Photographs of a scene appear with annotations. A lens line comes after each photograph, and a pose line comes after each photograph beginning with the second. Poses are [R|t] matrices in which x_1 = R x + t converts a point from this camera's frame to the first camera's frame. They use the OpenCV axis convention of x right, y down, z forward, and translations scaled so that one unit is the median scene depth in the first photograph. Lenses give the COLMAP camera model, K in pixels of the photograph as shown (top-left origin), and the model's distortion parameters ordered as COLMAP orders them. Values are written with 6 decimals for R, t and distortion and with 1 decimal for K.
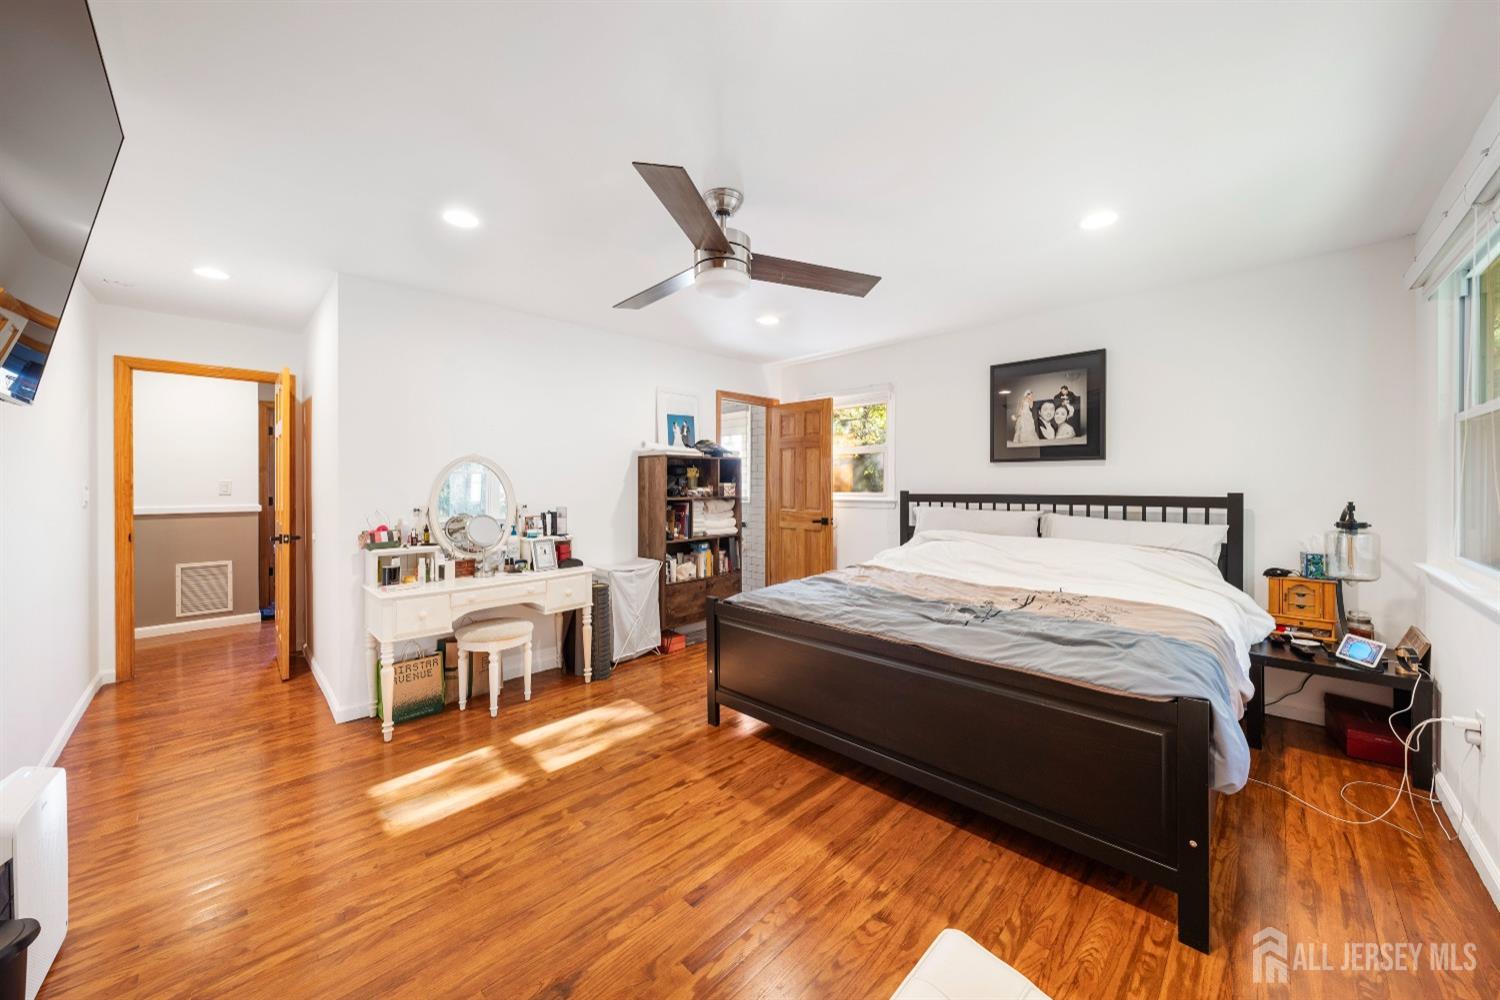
lens RADIAL K [[527.8, 0, 741.1], [0, 527.8, 487.1], [0, 0, 1]] dist [0.000555, -0.000056]
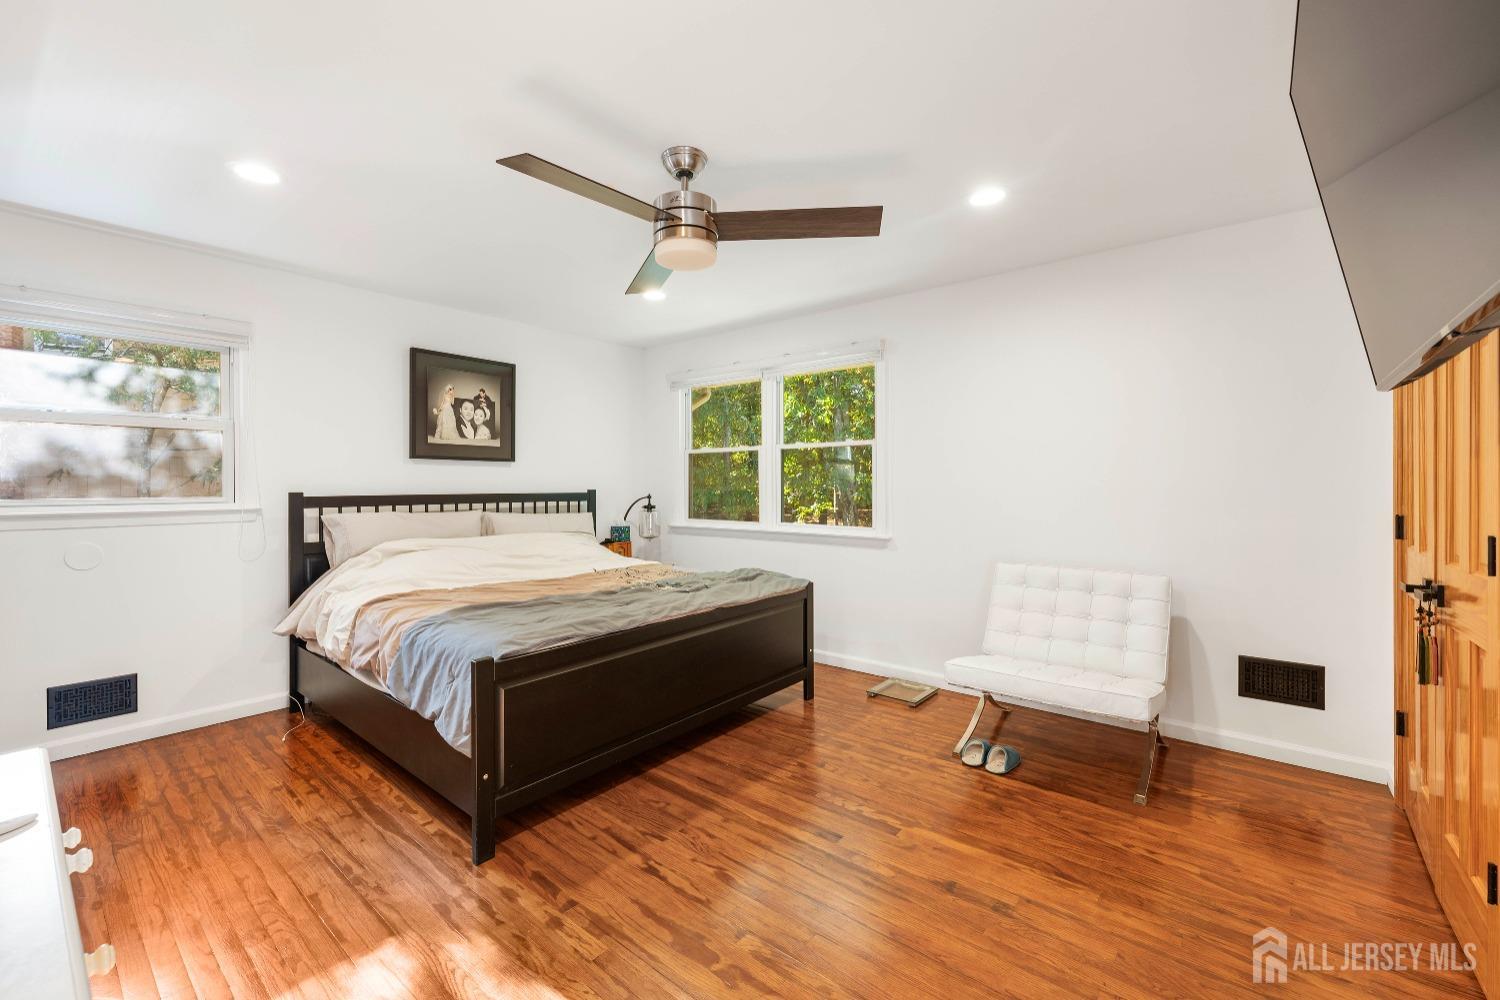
lens RADIAL K [[612.4, 0, 743.4], [0, 612.4, 493.6], [0, 0, 1]] dist [0.003027, 0.000001]
pose [[-0.085344, -0.013308, 0.996263, -0.661094], [0.004420, 0.999896, 0.013735, -0.000043], [-0.996342, 0.005575, -0.085277, 0.613577]]
